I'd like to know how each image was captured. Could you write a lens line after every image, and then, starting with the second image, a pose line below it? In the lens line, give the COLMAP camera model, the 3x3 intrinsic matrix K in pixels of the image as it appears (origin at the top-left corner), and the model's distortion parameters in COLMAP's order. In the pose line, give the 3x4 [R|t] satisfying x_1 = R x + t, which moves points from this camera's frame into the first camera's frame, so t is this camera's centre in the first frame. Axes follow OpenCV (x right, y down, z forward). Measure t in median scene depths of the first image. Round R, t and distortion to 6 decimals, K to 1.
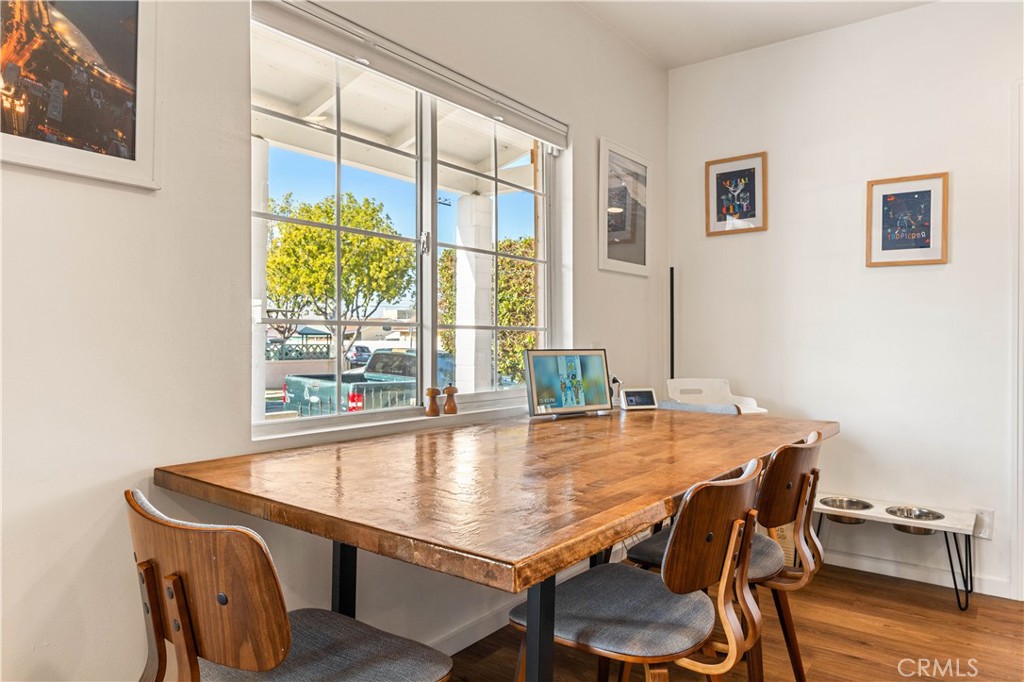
lens RADIAL K [[677.8, 0, 516.1], [0, 677.8, 342.8], [0, 0, 1]] dist [0.008156, -0.001886]
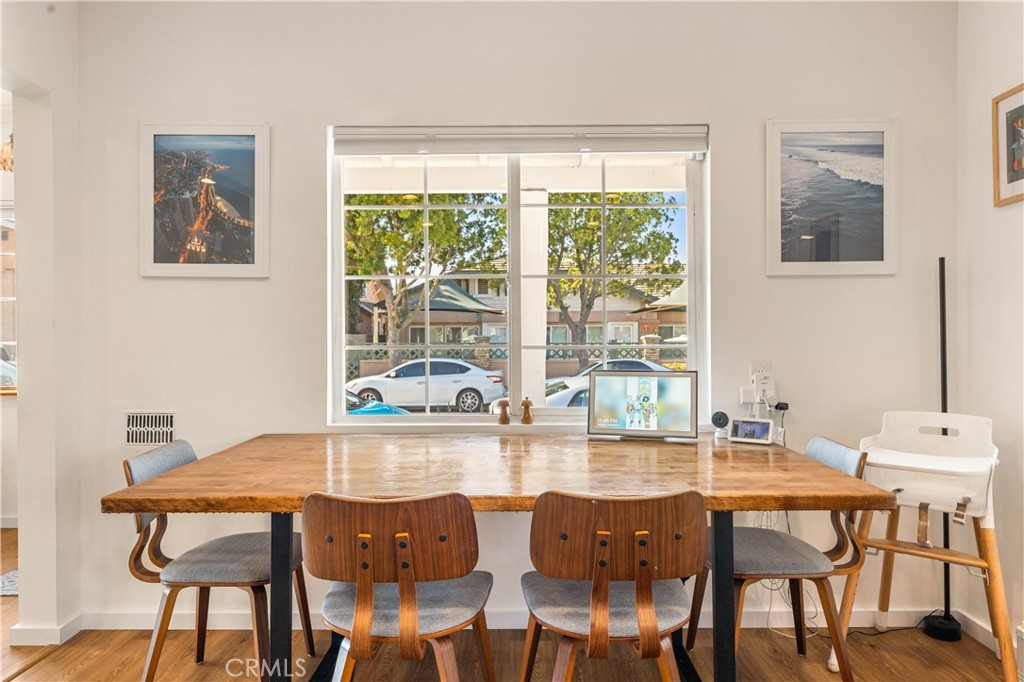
lens RADIAL K [[677.8, 0, 518.2], [0, 677.8, 338.5], [0, 0, 1]] dist [0.008156, -0.001886]
pose [[0.590205, -0.002770, -0.807248, 0.833540], [0.004760, 0.999989, 0.000049, -0.040611], [0.807239, -0.003871, 0.590212, 0.312373]]
